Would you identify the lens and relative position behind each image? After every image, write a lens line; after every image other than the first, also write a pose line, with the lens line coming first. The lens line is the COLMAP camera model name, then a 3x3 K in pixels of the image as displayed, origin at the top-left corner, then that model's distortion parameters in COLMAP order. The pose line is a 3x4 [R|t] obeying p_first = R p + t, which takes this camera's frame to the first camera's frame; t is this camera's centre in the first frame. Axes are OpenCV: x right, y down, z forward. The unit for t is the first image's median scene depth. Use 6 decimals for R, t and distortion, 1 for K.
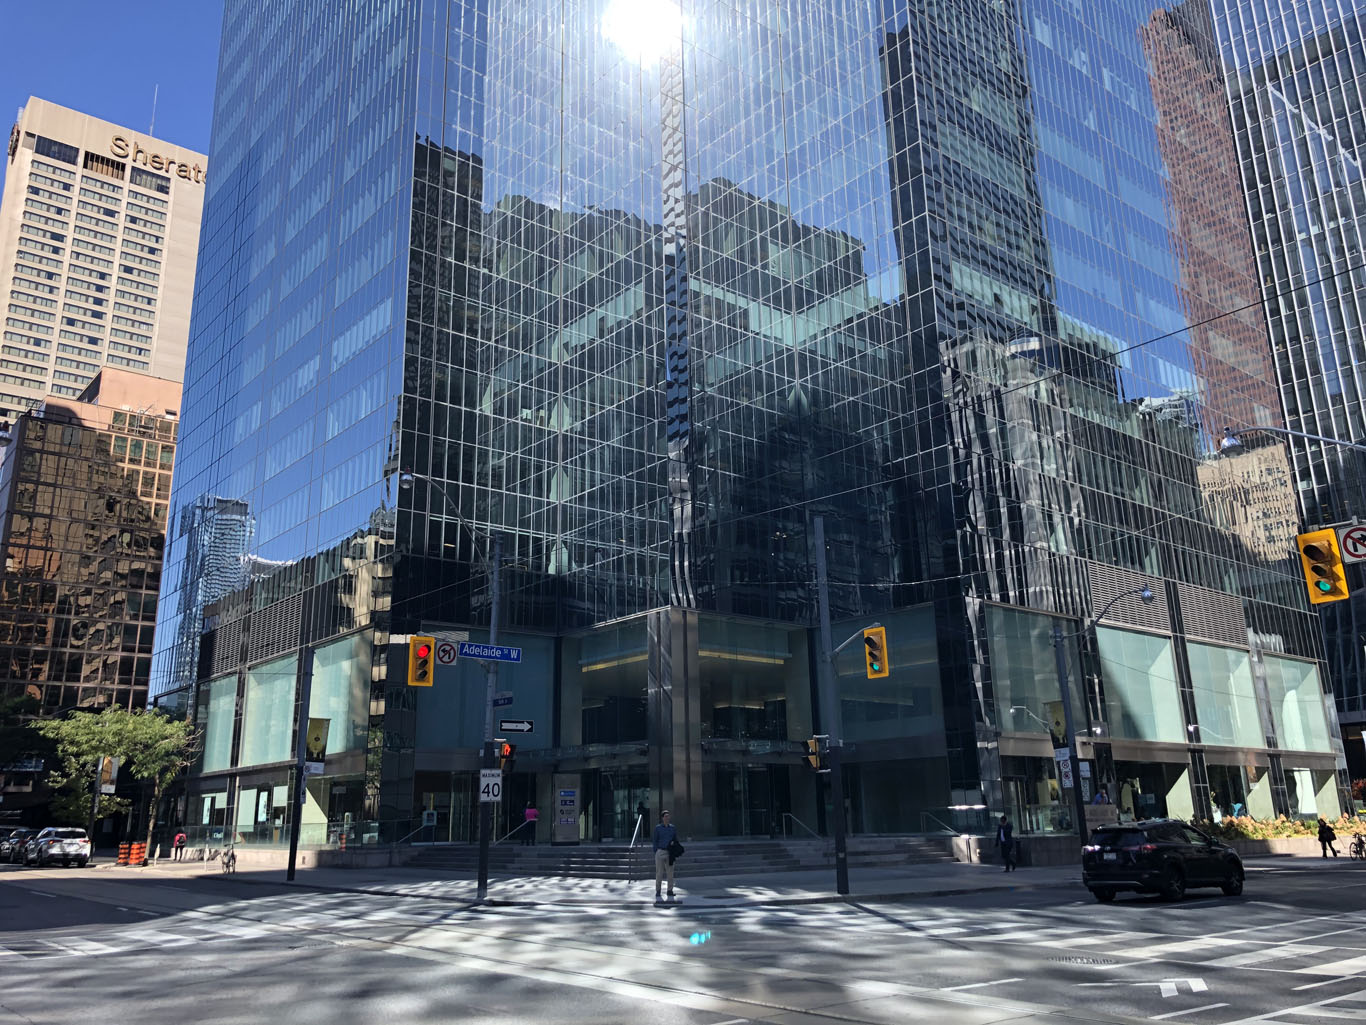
lens RADIAL K [[1126.6, 0, 677.5], [0, 1126.6, 507.2], [0, 0, 1]] dist [0.028015, -0.025702]
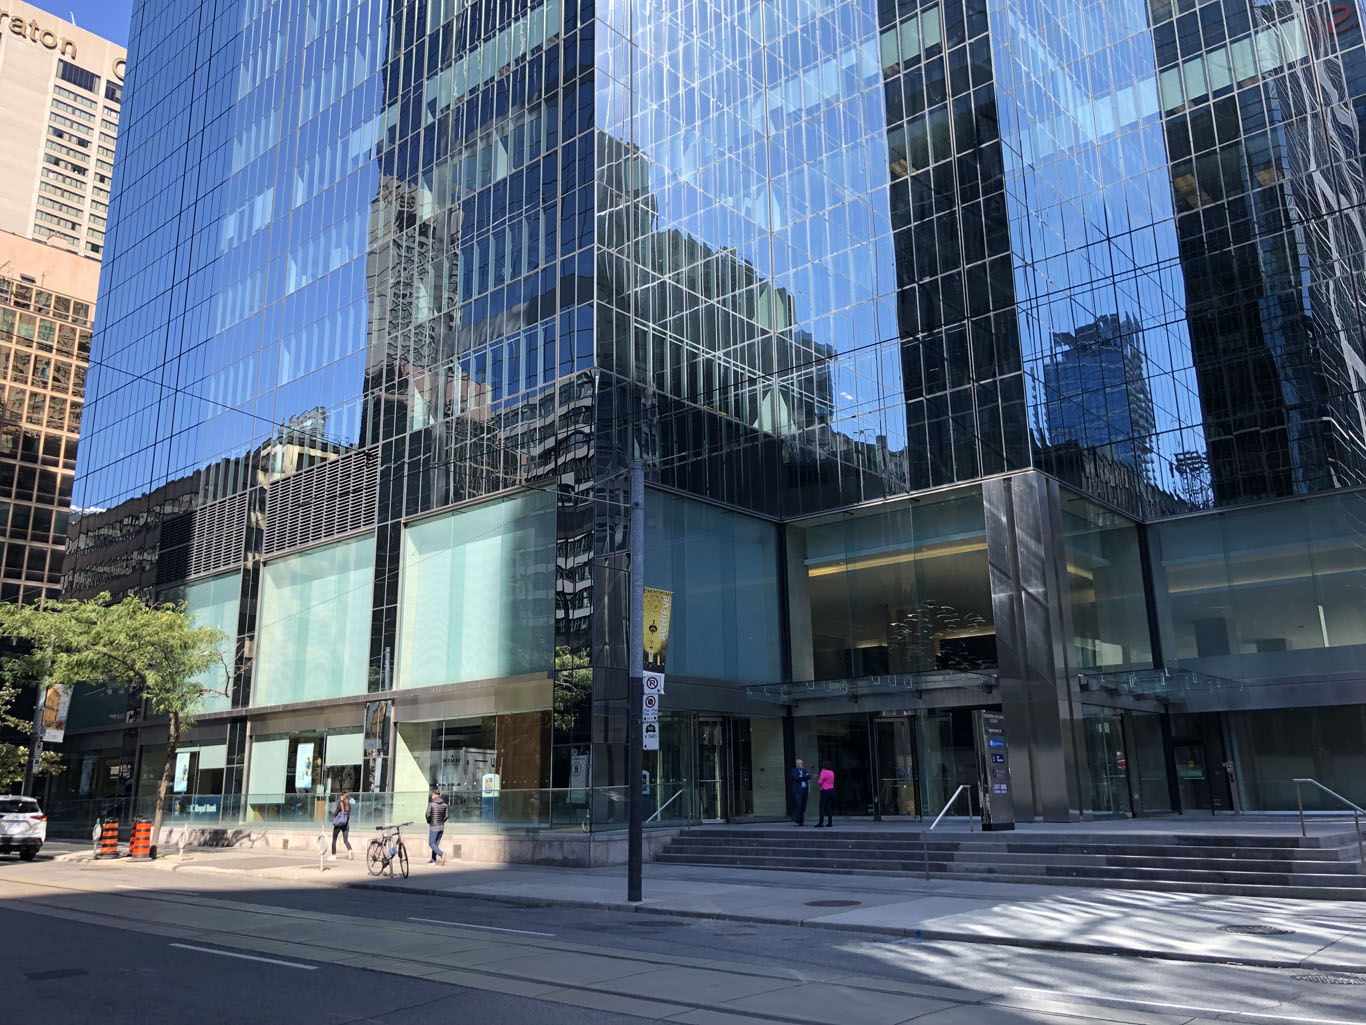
lens RADIAL K [[1126.6, 0, 675.1], [0, 1126.6, 509.1], [0, 0, 1]] dist [0.028015, -0.025702]
pose [[0.987060, 0.047747, 0.153076, -0.264943], [-0.051108, 0.998529, 0.018092, 0.093985], [-0.151987, -0.025681, 0.988049, 0.326250]]
